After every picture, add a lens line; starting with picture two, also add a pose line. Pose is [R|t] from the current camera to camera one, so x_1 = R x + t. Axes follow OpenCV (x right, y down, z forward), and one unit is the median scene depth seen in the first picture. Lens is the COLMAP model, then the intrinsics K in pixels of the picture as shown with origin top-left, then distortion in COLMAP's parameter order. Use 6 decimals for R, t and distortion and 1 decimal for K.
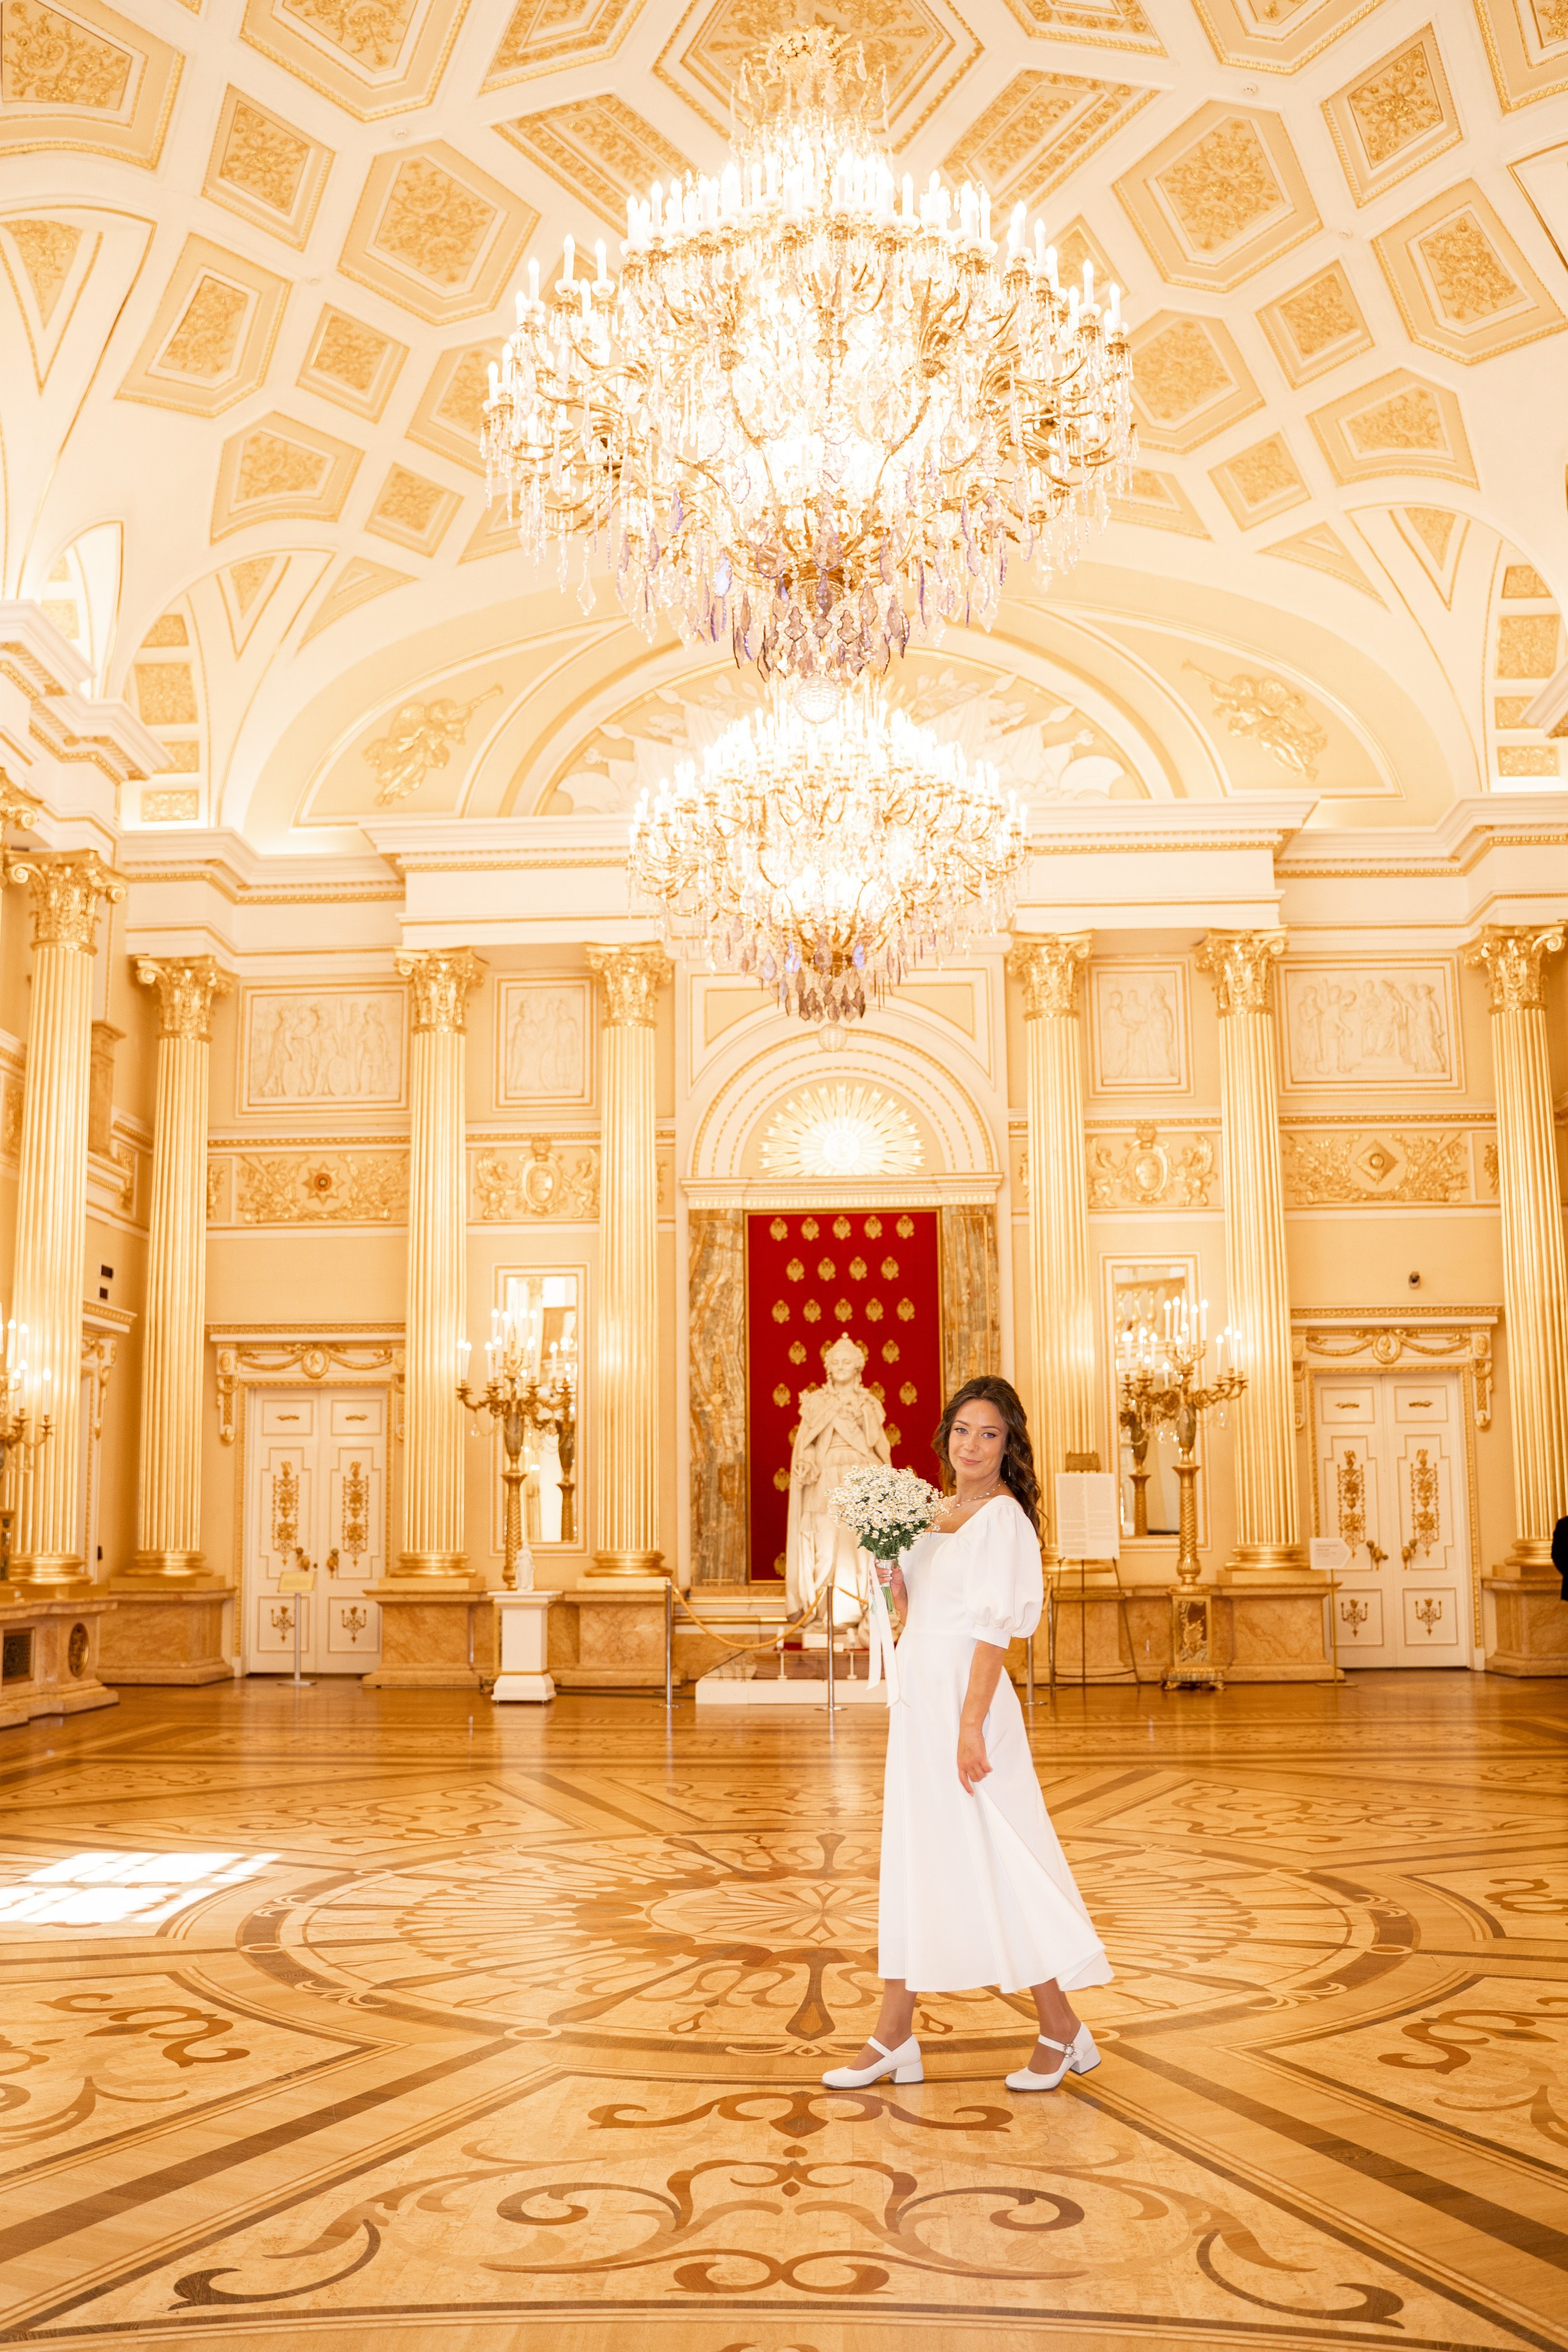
lens RADIAL K [[2007.0, 0, 741.3], [0, 2007.0, 1232.6], [0, 0, 1]] dist [-0.115180, 0.098623]
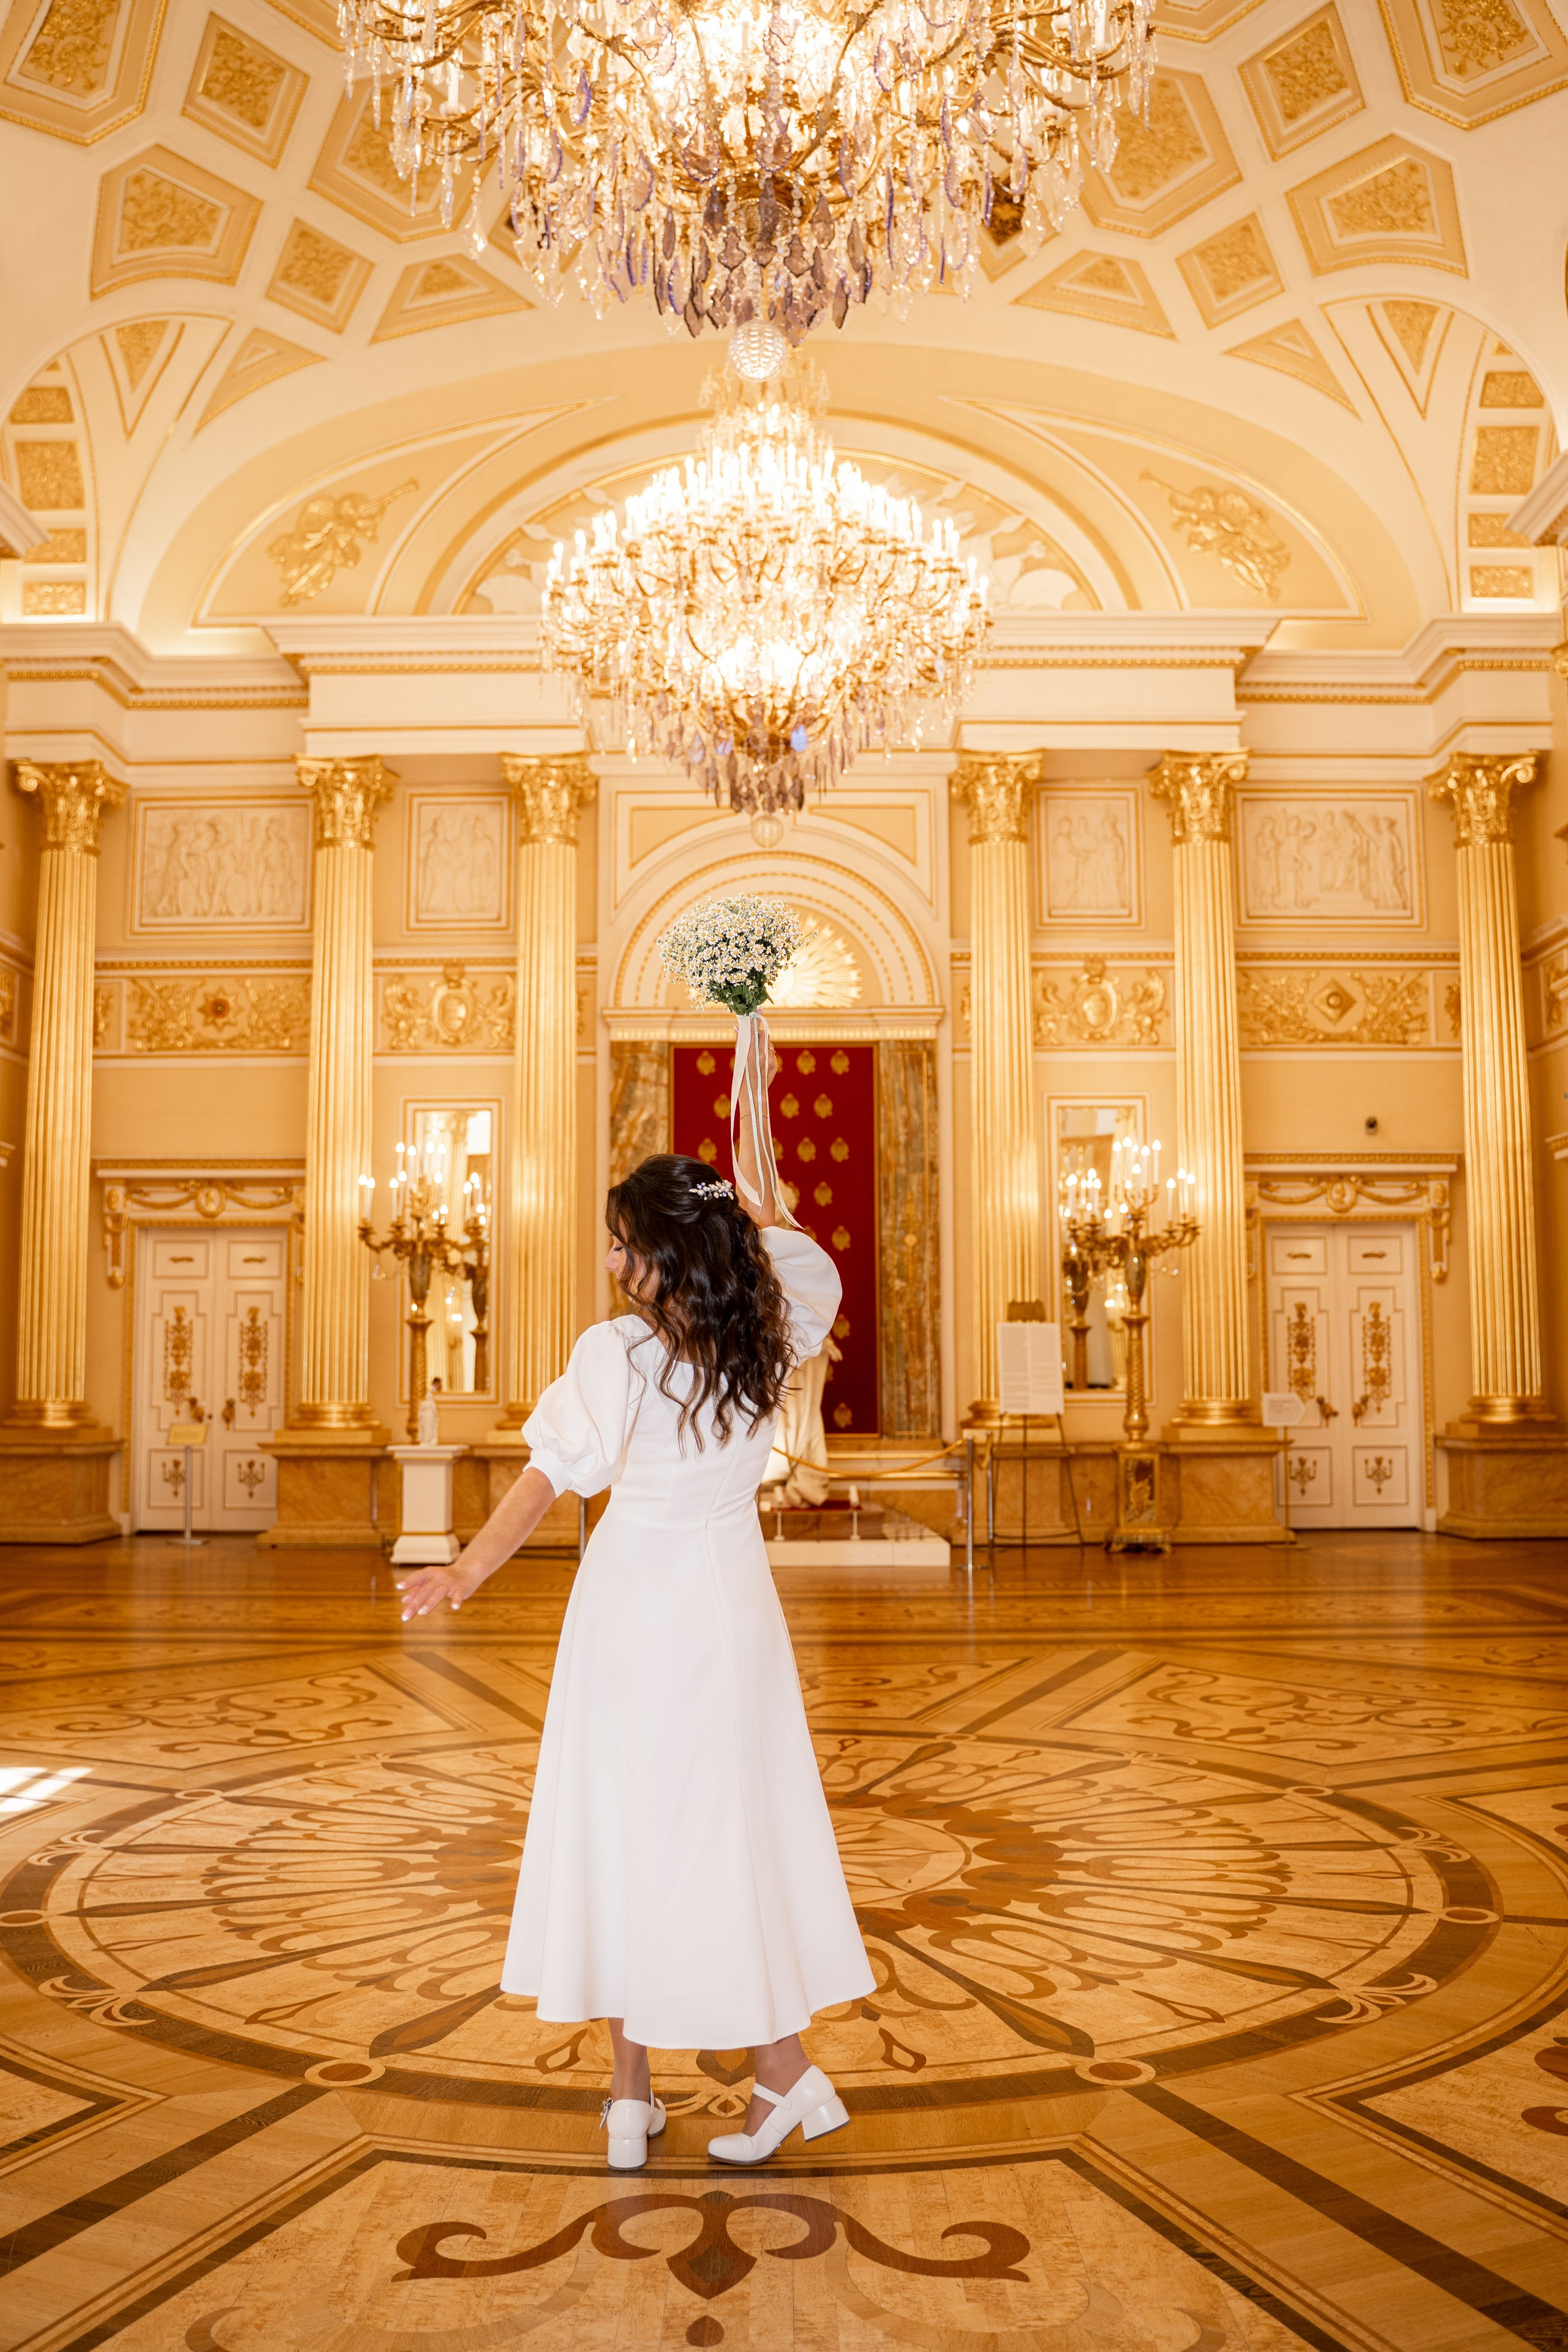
lens RADIAL K [[1944.2, 0, 772.4], [0, 1944.2, 1179.5], [0, 0, 1]] dist [-0.115804, 0.095071]
pose [[0.998606, 0.009763, 0.051863, 0.003050], [-0.012005, 0.998999, 0.043085, 0.013547], [-0.051390, -0.043648, 0.997724, 0.088211]]
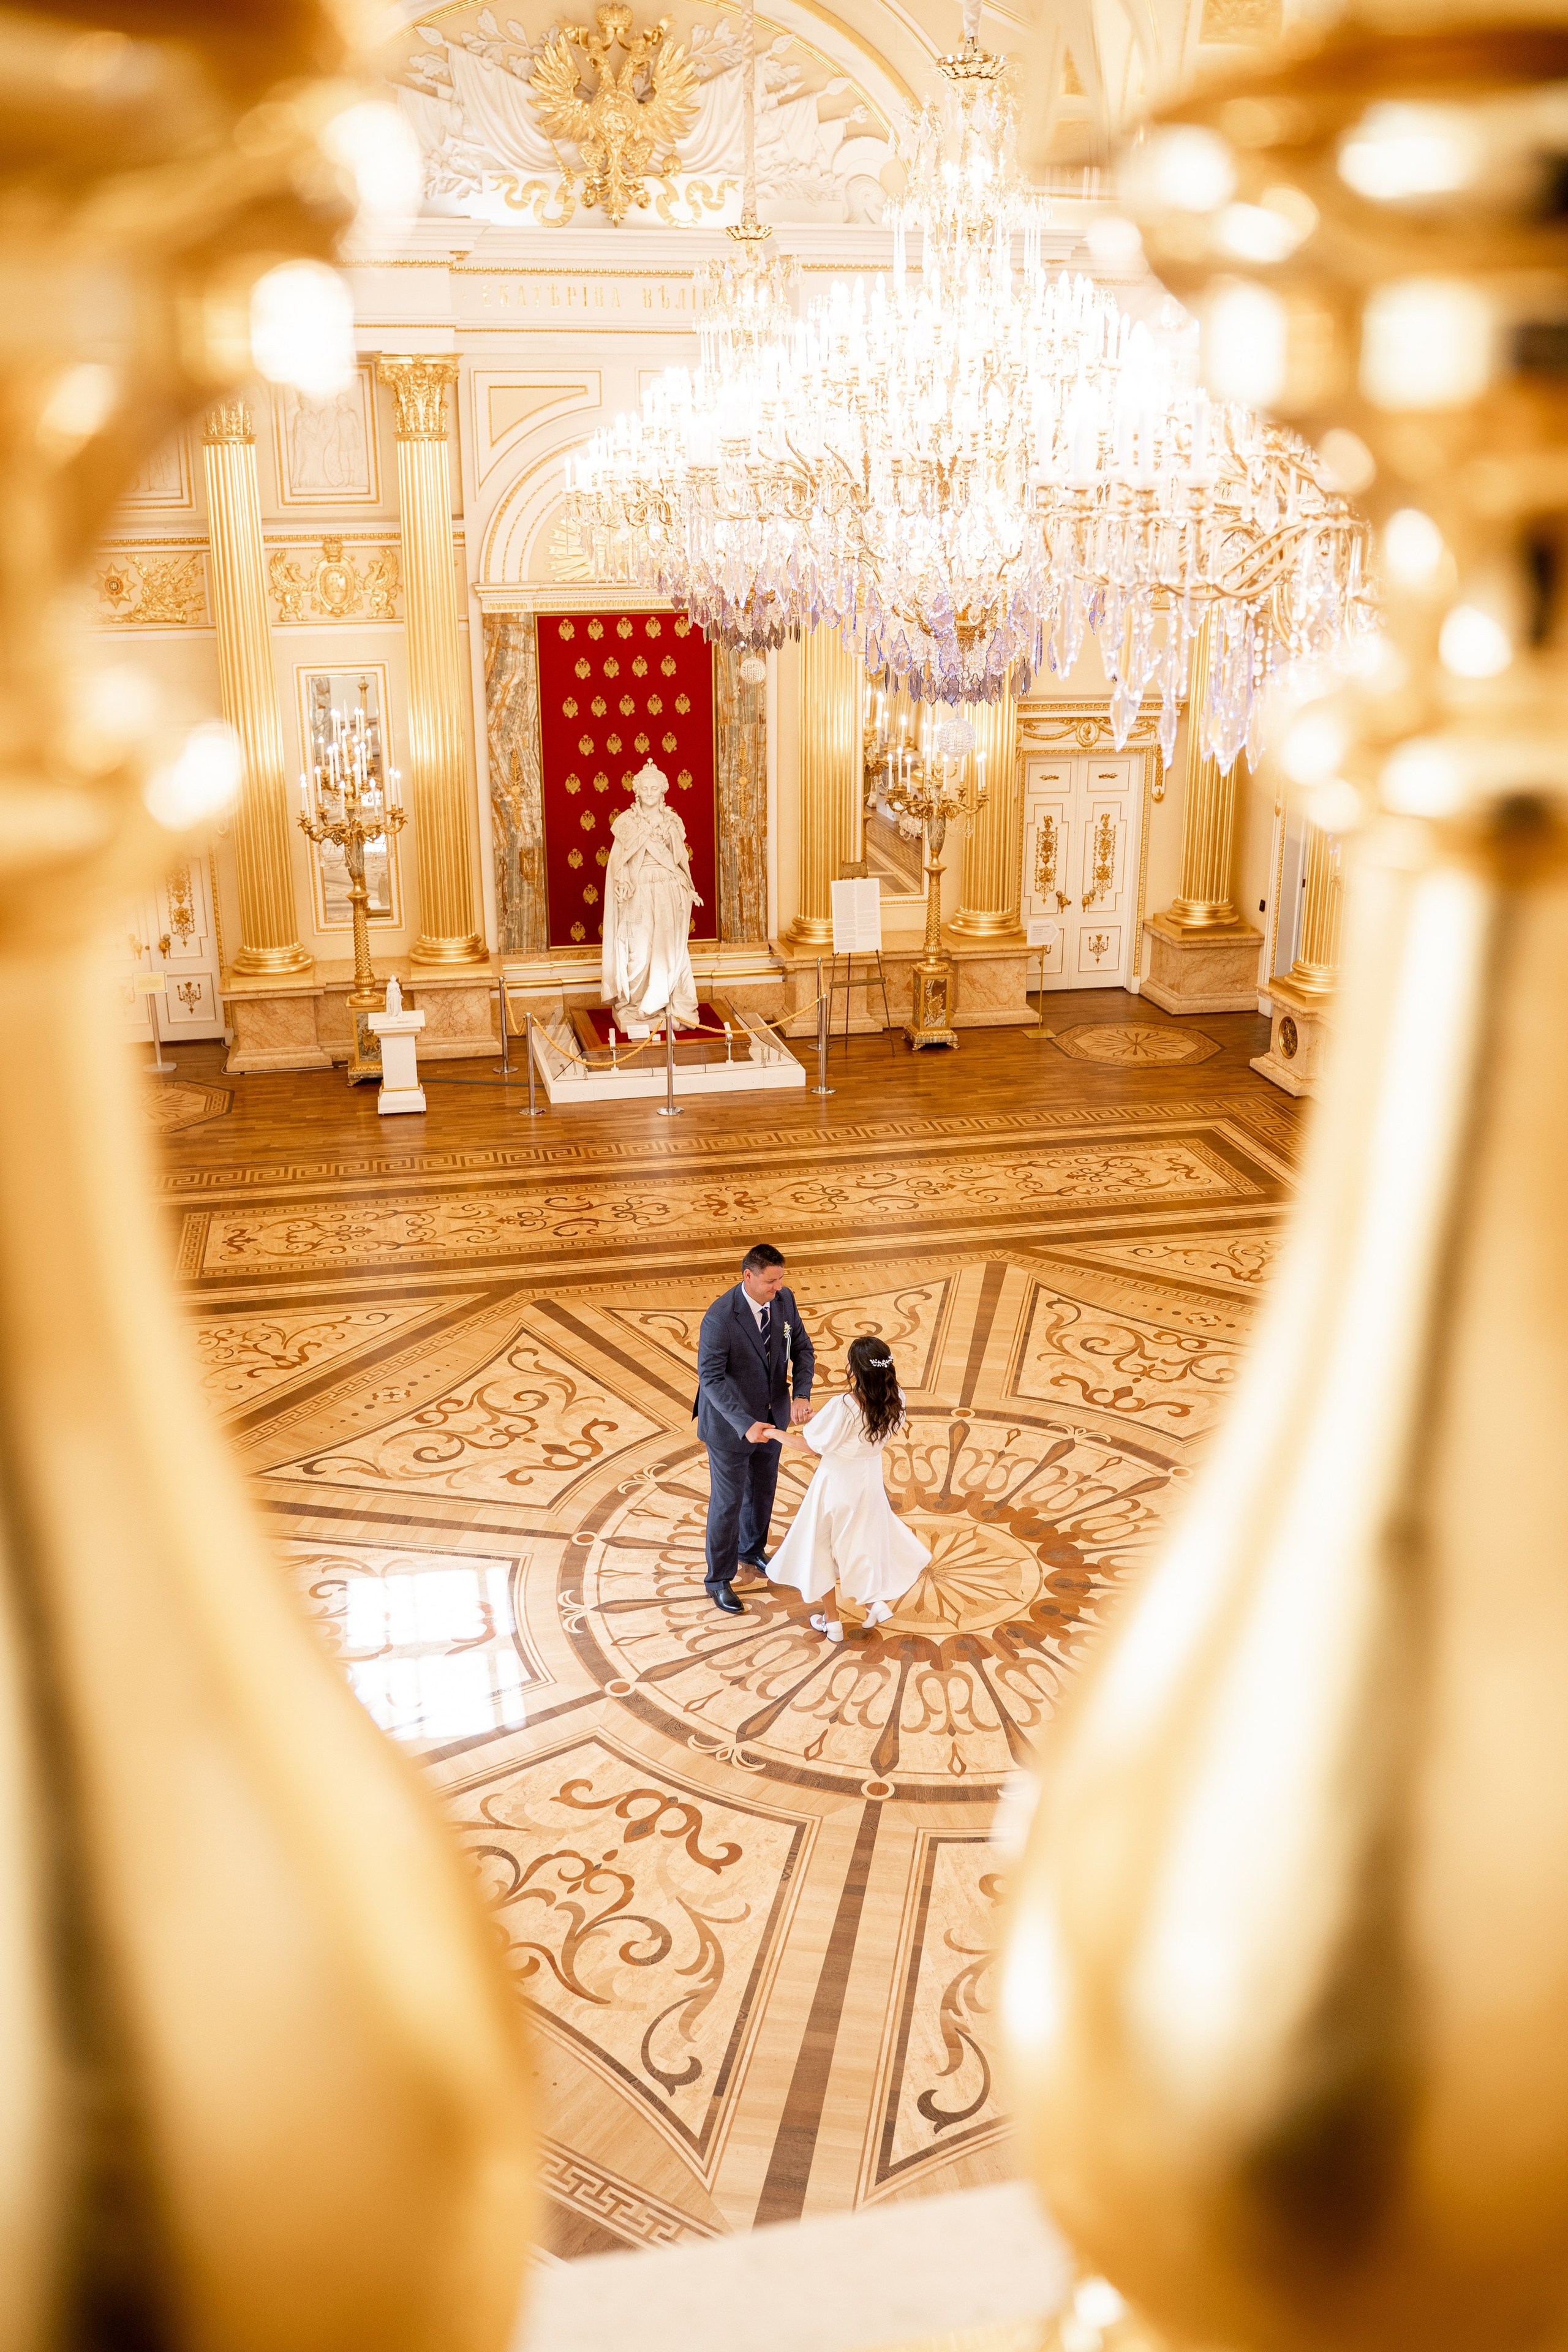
lens RADIAL K [[1939.7, 0, 778.7], [0, 1939.7, 1183.2], [0, 0, 1]] dist [-0.115877, 0.096074]
pose [[0.965292, -0.085512, 0.246776, -0.155092], [-0.041640, 0.882403, 0.468648, -0.233324], [-0.257831, -0.462658, 0.848216, -0.040815]]
